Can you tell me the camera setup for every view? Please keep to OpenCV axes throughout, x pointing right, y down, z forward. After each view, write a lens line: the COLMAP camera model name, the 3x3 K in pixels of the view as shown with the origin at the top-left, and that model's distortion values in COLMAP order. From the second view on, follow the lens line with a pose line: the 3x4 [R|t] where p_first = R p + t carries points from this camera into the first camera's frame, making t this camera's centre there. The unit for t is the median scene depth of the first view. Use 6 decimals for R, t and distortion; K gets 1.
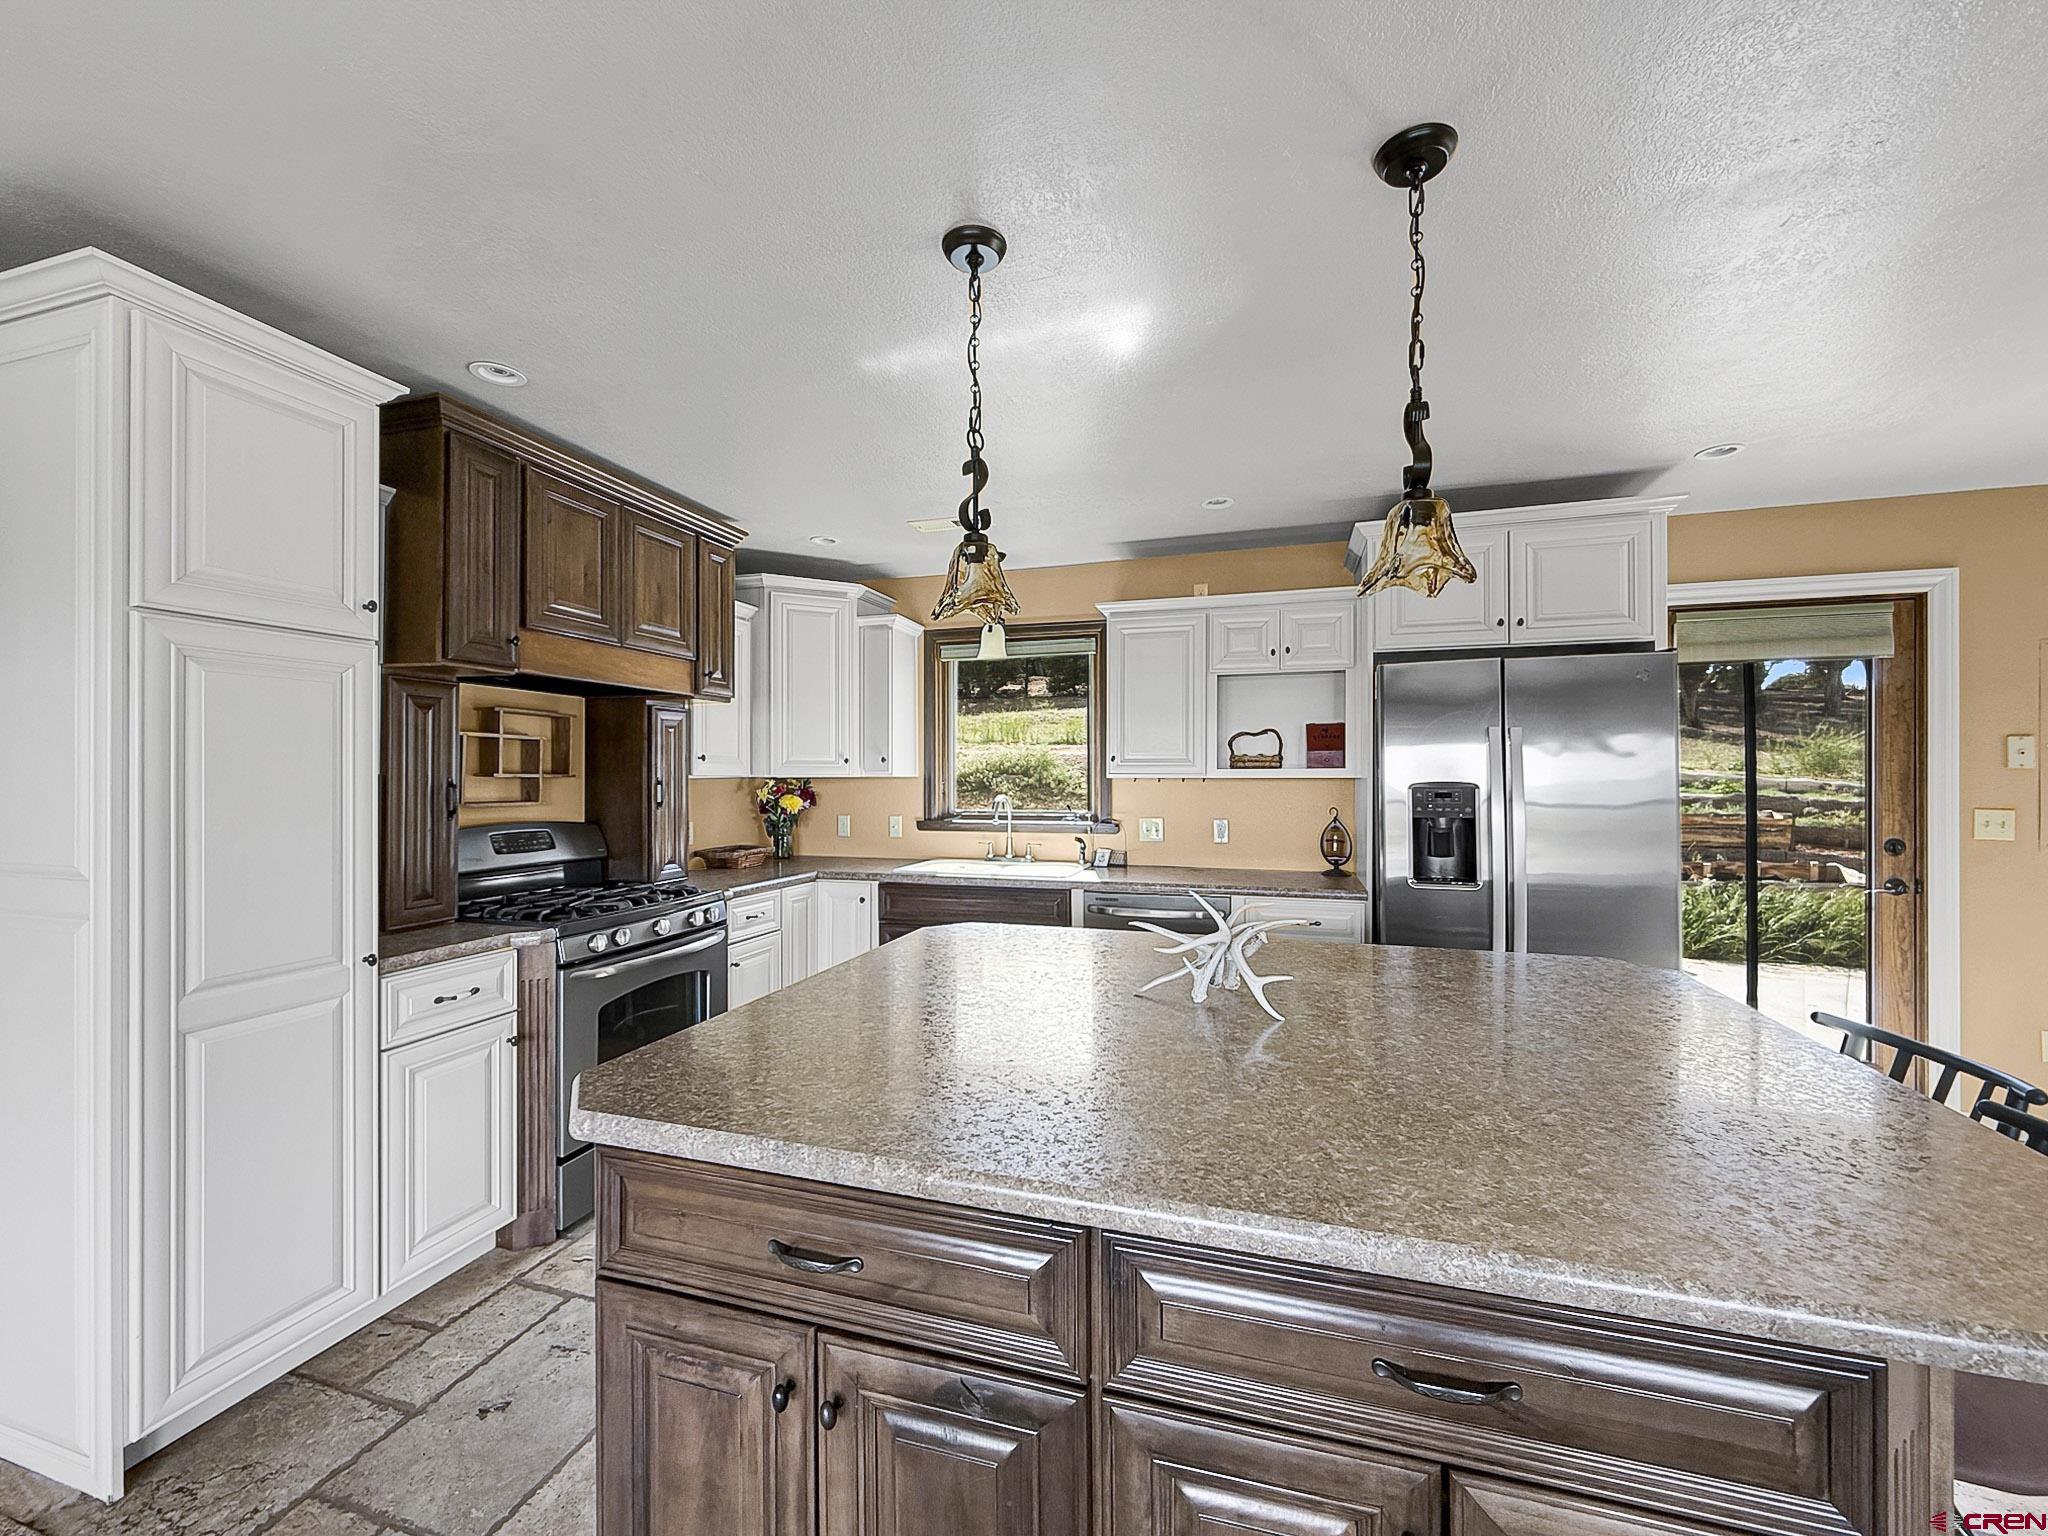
lens RADIAL K [[825.8, 0, 1024.4], [0, 825.8, 772.7], [0, 0, 1]] dist [0.001714, -0.000075]
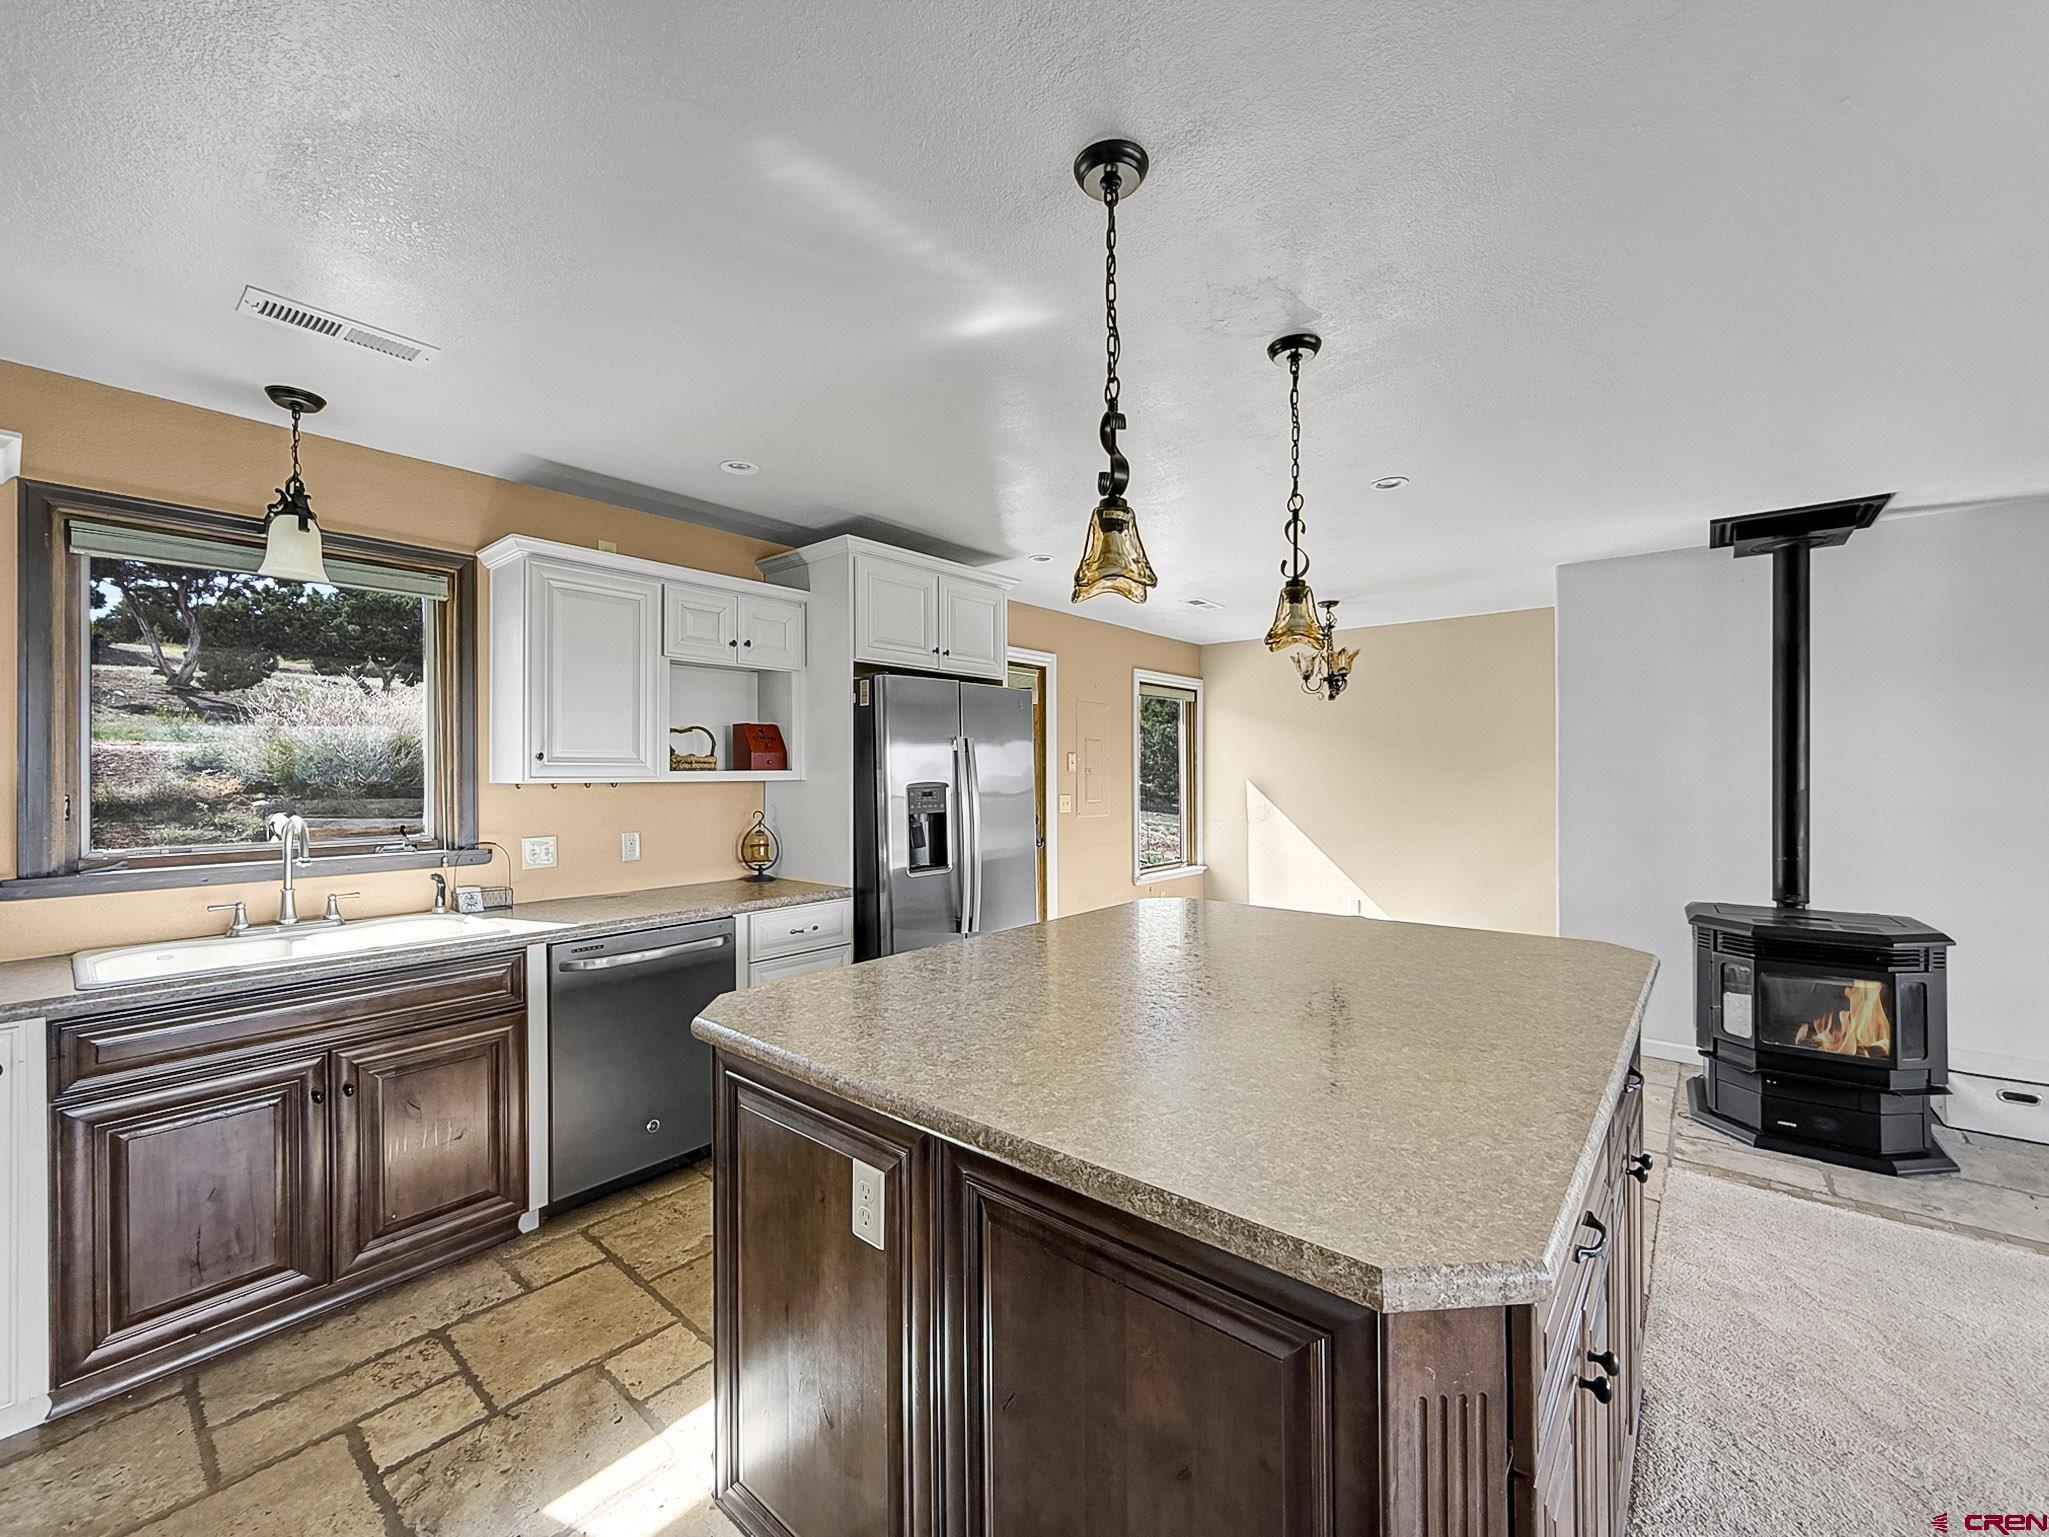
lens RADIAL K [[826.0, 0, 1027.9], [0, 826.0, 769.7], [0, 0, 1]] dist [0.000912, 0.000050]
pose [[0.386178, 0.004089, 0.922415, -0.461963], [0.003438, 0.999977, -0.005872, 0.000466], [-0.922418, 0.005439, 0.386155, 0.386963]]
